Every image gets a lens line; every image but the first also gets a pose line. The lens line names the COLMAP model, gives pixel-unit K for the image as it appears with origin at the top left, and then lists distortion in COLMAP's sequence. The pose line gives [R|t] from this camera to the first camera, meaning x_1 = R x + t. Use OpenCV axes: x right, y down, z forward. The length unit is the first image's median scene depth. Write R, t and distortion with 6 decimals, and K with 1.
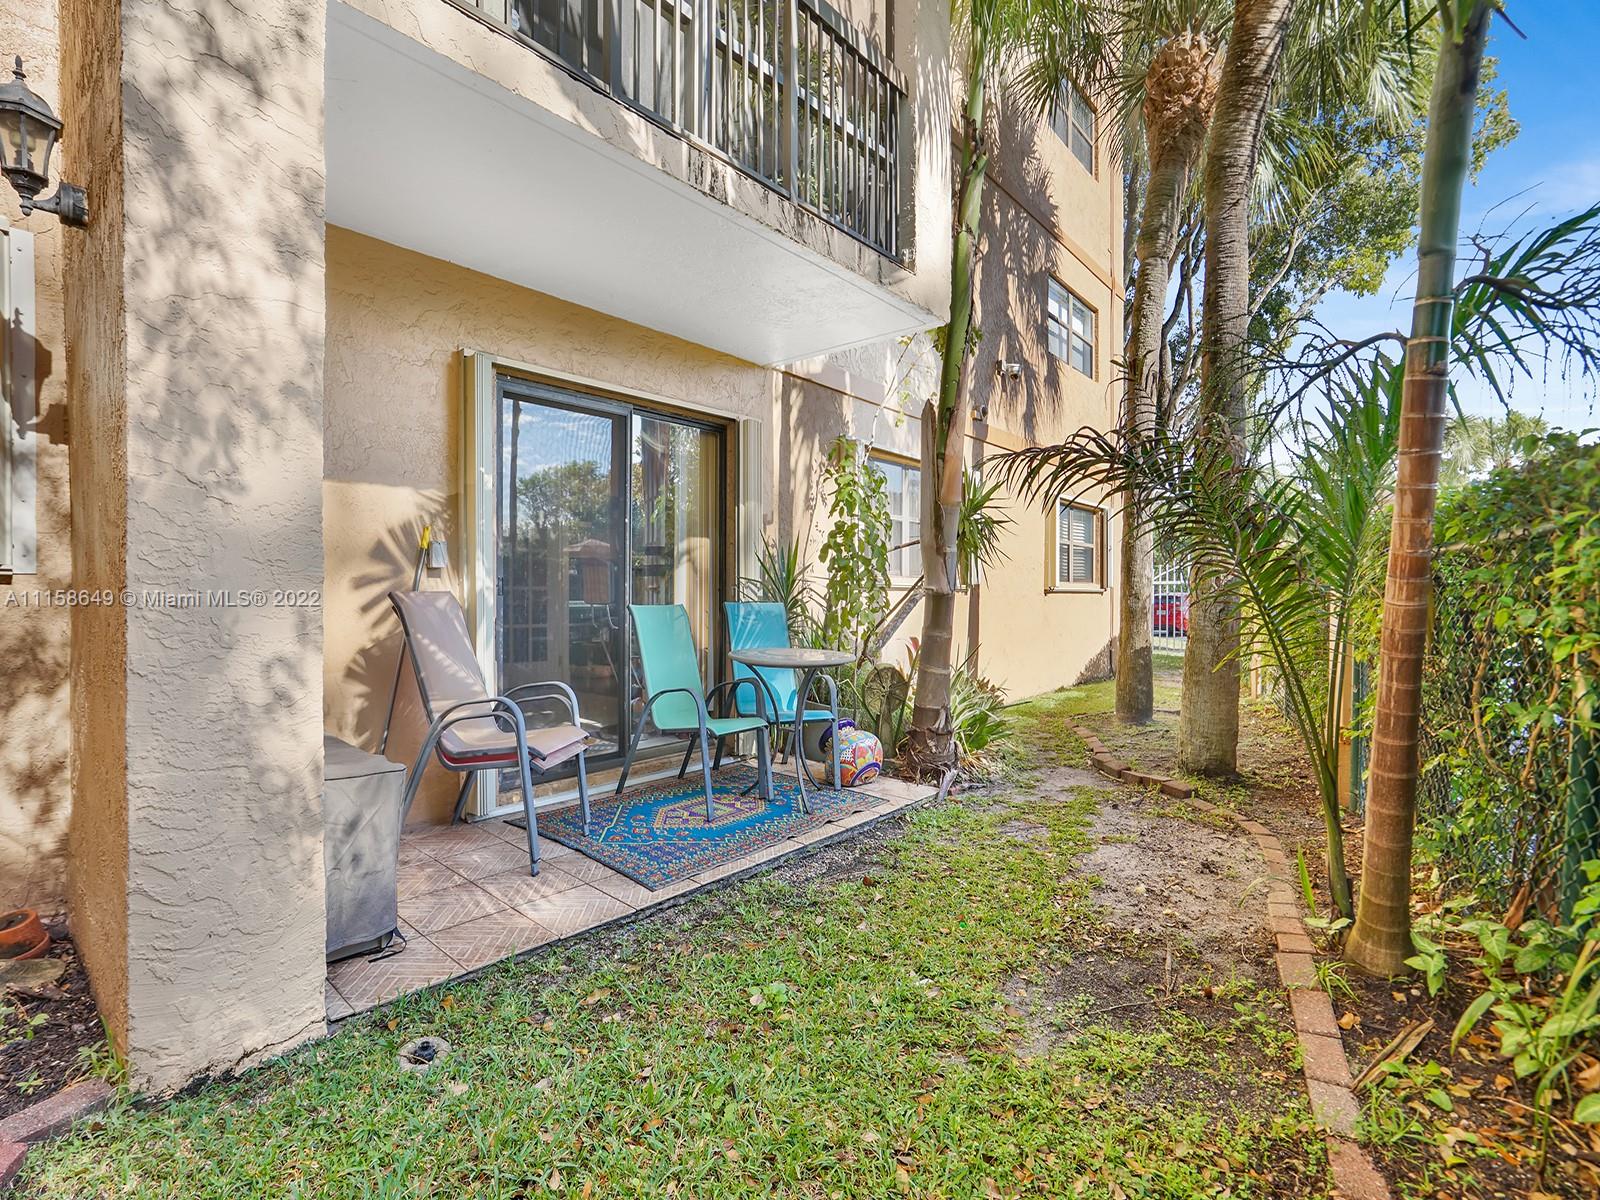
lens RADIAL K [[764.4, 0, 791.2], [0, 764.4, 599.0], [0, 0, 1]] dist [-0.027511, 0.000867]
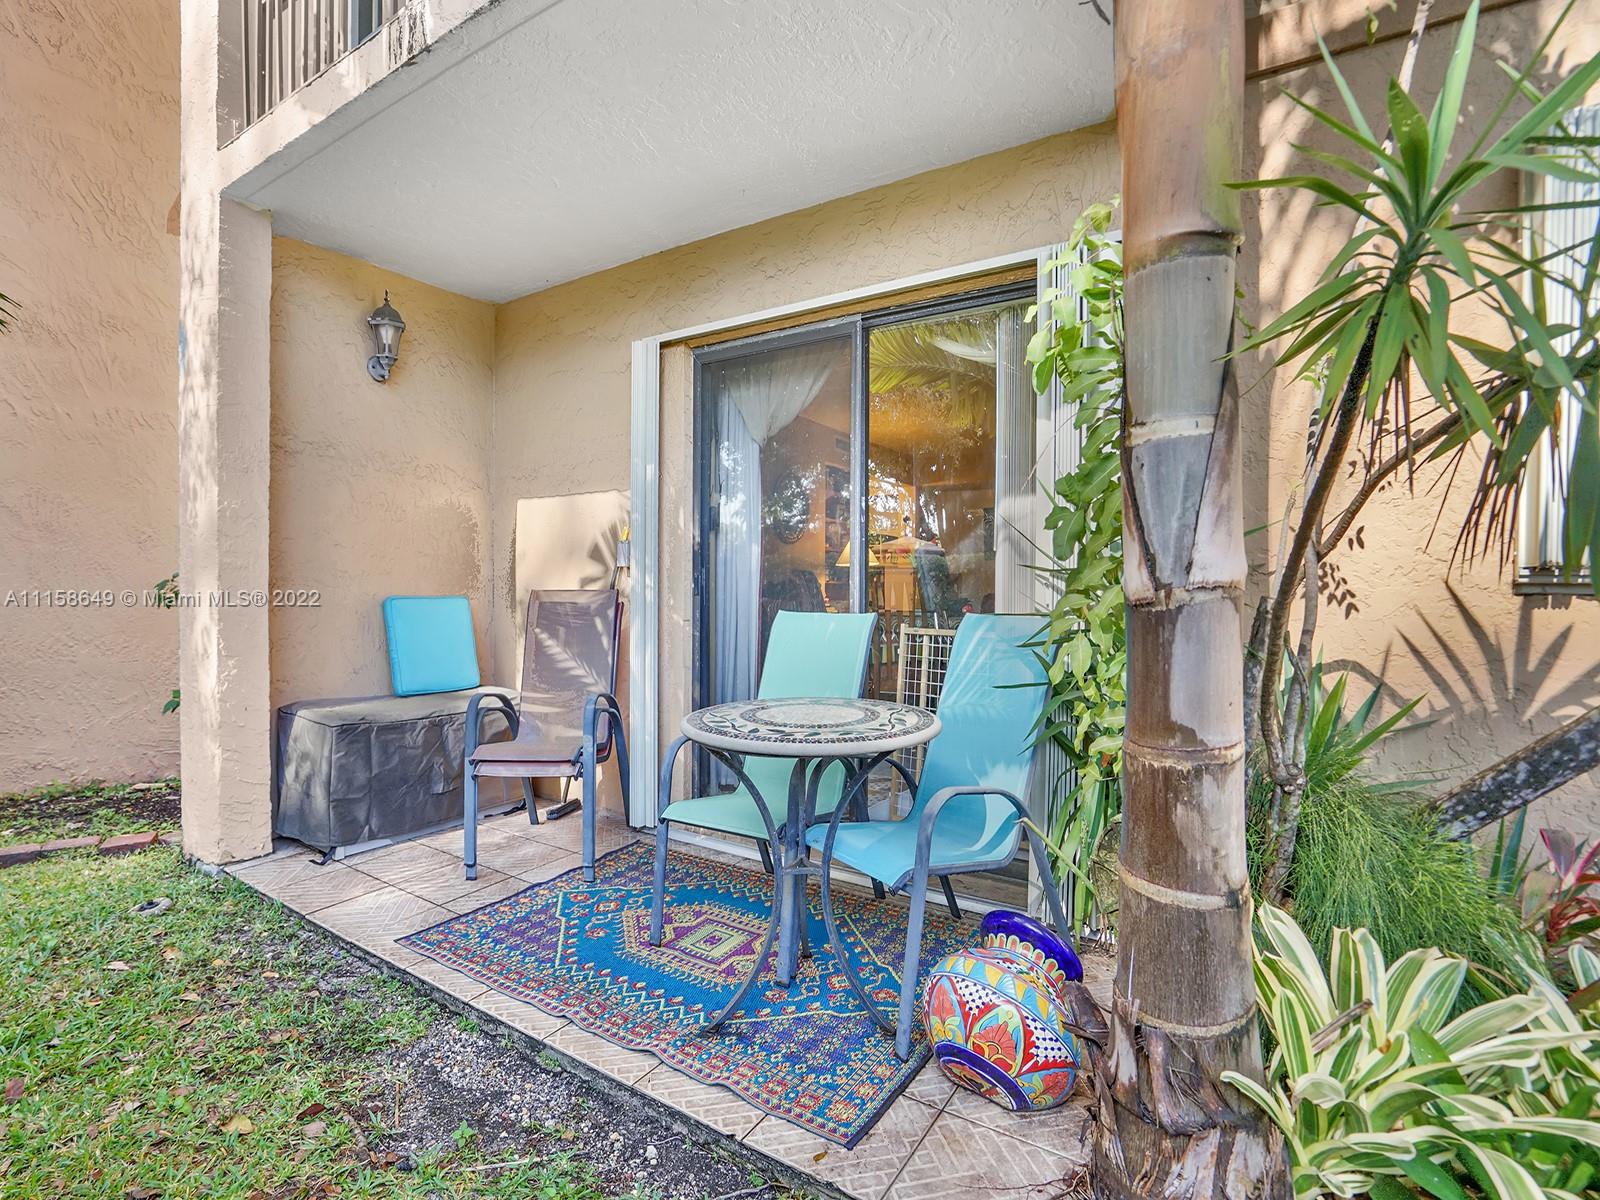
lens RADIAL K [[764.4, 0, 792.9], [0, 764.4, 607.4], [0, 0, 1]] dist [-0.027511, 0.000867]
pose [[0.138584, -0.001431, -0.990350, 0.588800], [-0.030027, 0.999533, -0.005646, 0.012646], [0.989895, 0.030519, 0.138476, 1.118870]]
